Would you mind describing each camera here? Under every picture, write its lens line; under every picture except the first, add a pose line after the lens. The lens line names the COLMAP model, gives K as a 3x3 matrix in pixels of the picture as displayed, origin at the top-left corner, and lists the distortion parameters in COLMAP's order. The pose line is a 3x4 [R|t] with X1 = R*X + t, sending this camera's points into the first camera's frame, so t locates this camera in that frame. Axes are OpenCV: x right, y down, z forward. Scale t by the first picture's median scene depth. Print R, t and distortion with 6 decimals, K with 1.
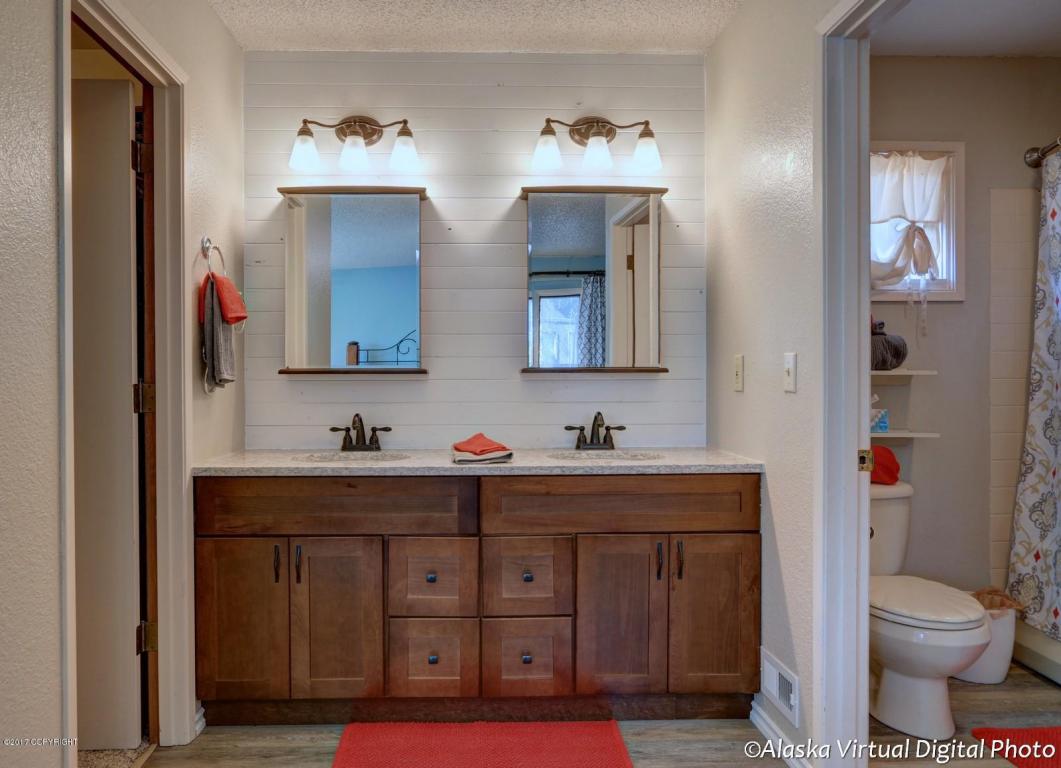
lens RADIAL K [[708.1, 0, 482.1], [0, 708.1, 384.6], [0, 0, 1]] dist [-0.011601, -0.000443]
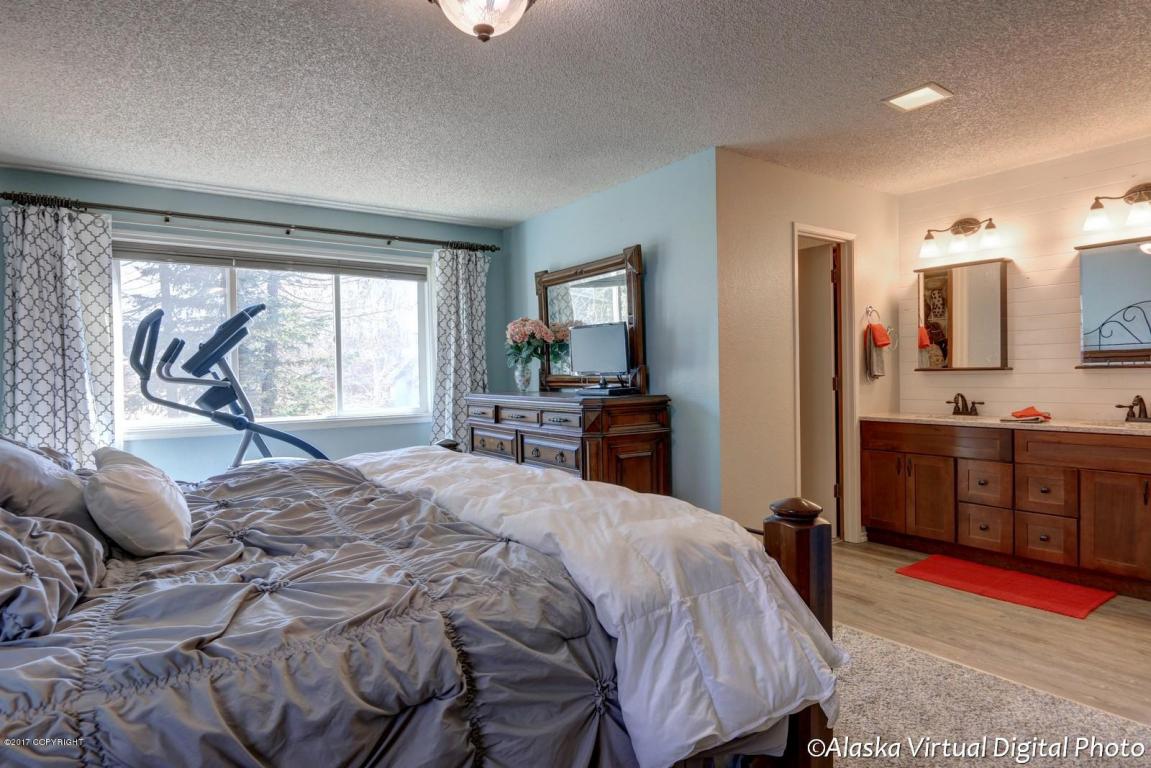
lens RADIAL K [[638.6, 0, 577.6], [0, 638.6, 382.8], [0, 0, 1]] dist [-0.002279, -0.000533]
pose [[0.564464, 0.004434, -0.825446, 0.689801], [0.009531, 0.999884, 0.011888, -0.014856], [0.825402, -0.014577, 0.564356, -0.780437]]
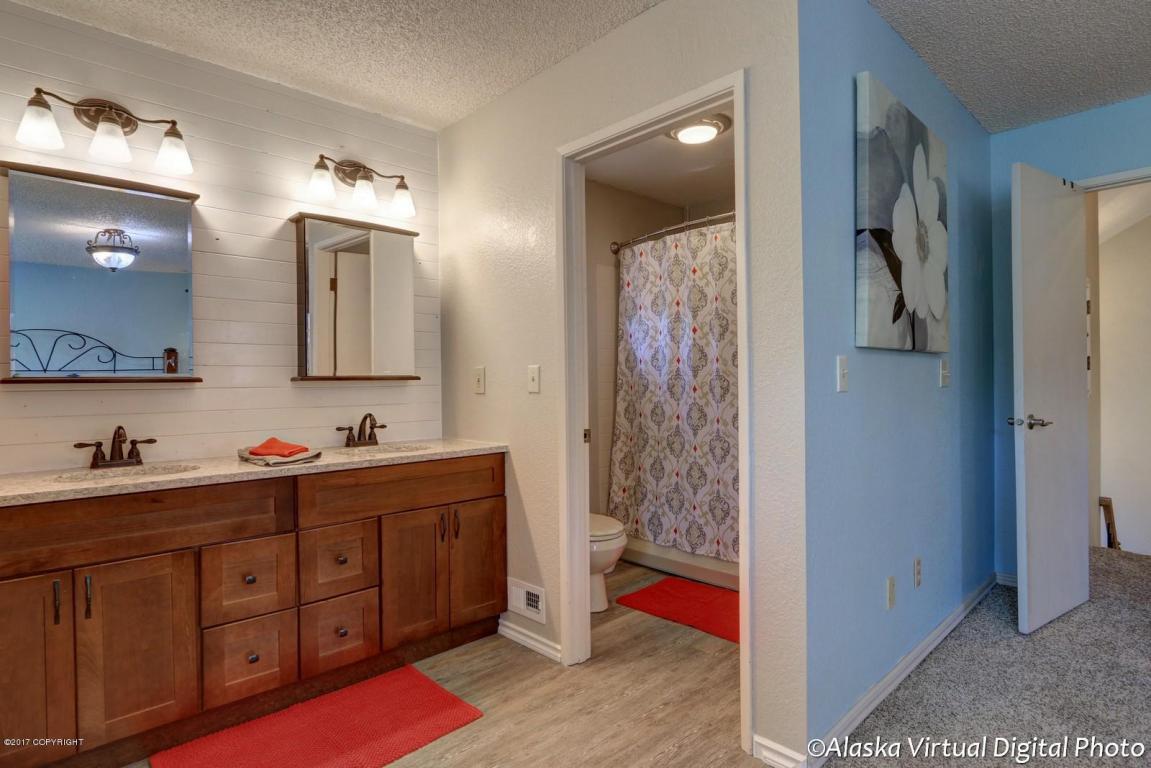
lens RADIAL K [[610.0, 0, 570.7], [0, 610.0, 384.8], [0, 0, 1]] dist [-0.005172, -0.000619]
pose [[0.740855, -0.009154, 0.671603, -0.315211], [0.016403, 0.999855, -0.004466, 0.000760], [-0.671465, 0.014325, 0.740898, 0.024142]]
